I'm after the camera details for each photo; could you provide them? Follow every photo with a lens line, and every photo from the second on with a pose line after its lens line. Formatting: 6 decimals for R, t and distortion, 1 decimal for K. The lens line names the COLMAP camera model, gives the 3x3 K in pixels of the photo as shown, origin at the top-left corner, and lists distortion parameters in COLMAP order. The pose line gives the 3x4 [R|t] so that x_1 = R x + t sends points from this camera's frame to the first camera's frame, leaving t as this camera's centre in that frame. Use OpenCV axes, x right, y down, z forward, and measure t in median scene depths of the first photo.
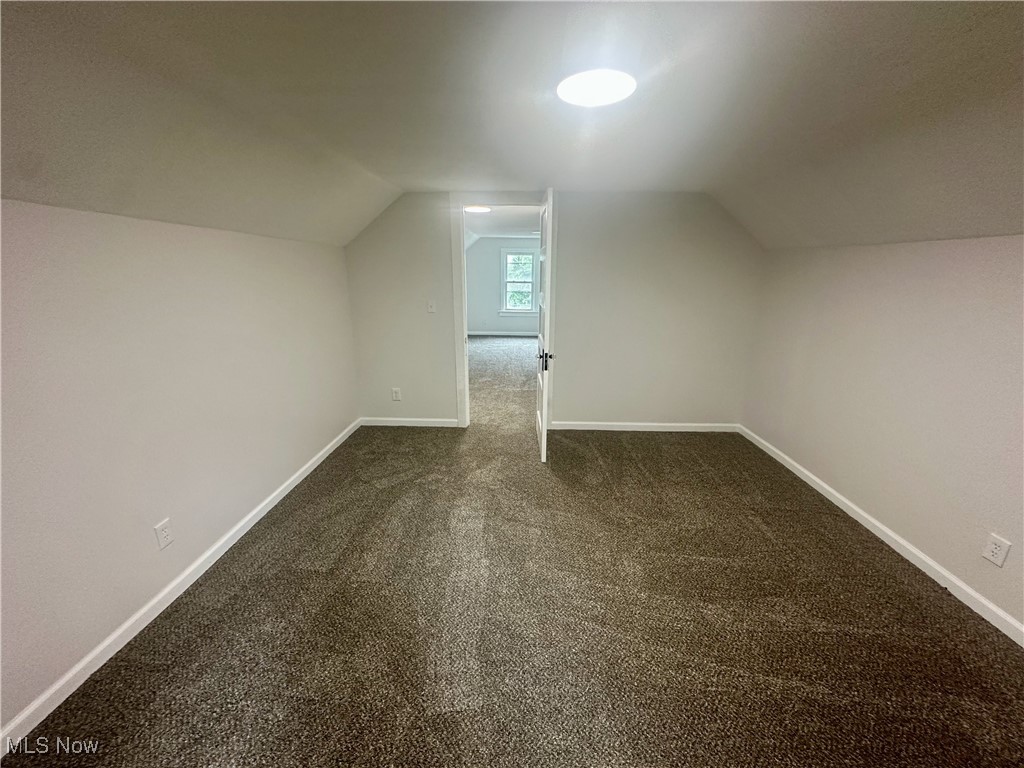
lens RADIAL K [[412.8, 0, 514.6], [0, 412.8, 377.0], [0, 0, 1]] dist [-0.001658, 0.000220]
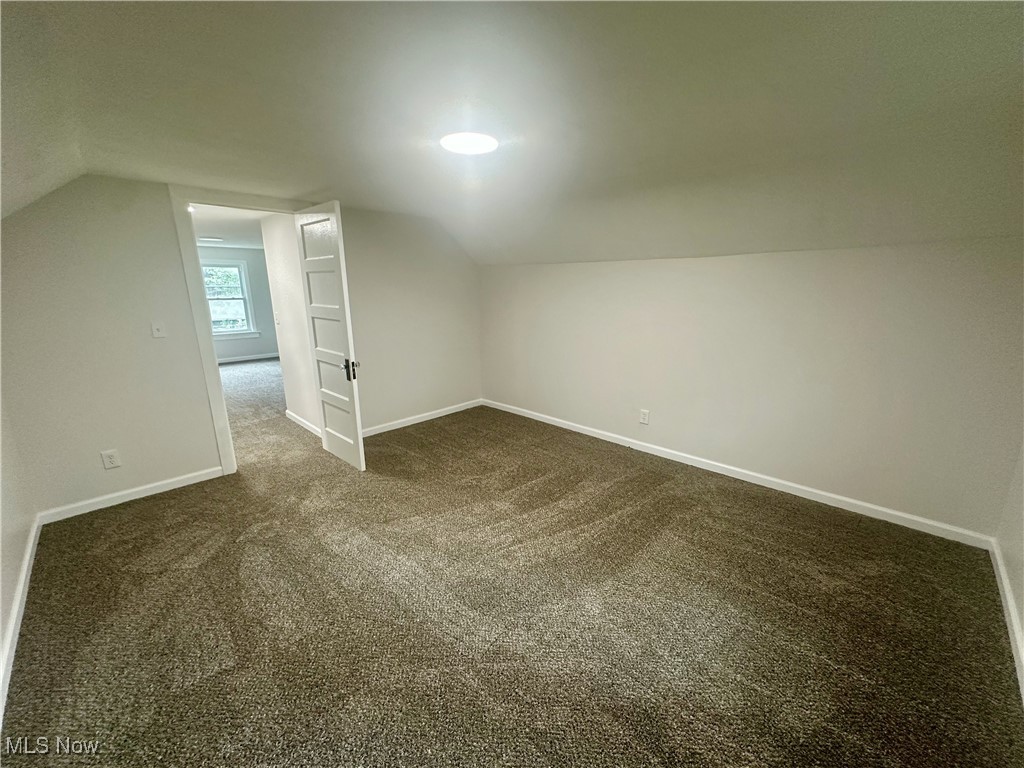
lens RADIAL K [[409.6, 0, 513.6], [0, 409.6, 383.3], [0, 0, 1]] dist [-0.004080, 0.000956]
pose [[0.678344, -0.182201, 0.711795, -0.354991], [0.194118, 0.978786, 0.065549, 0.003305], [-0.708638, 0.093707, 0.699322, 0.025469]]
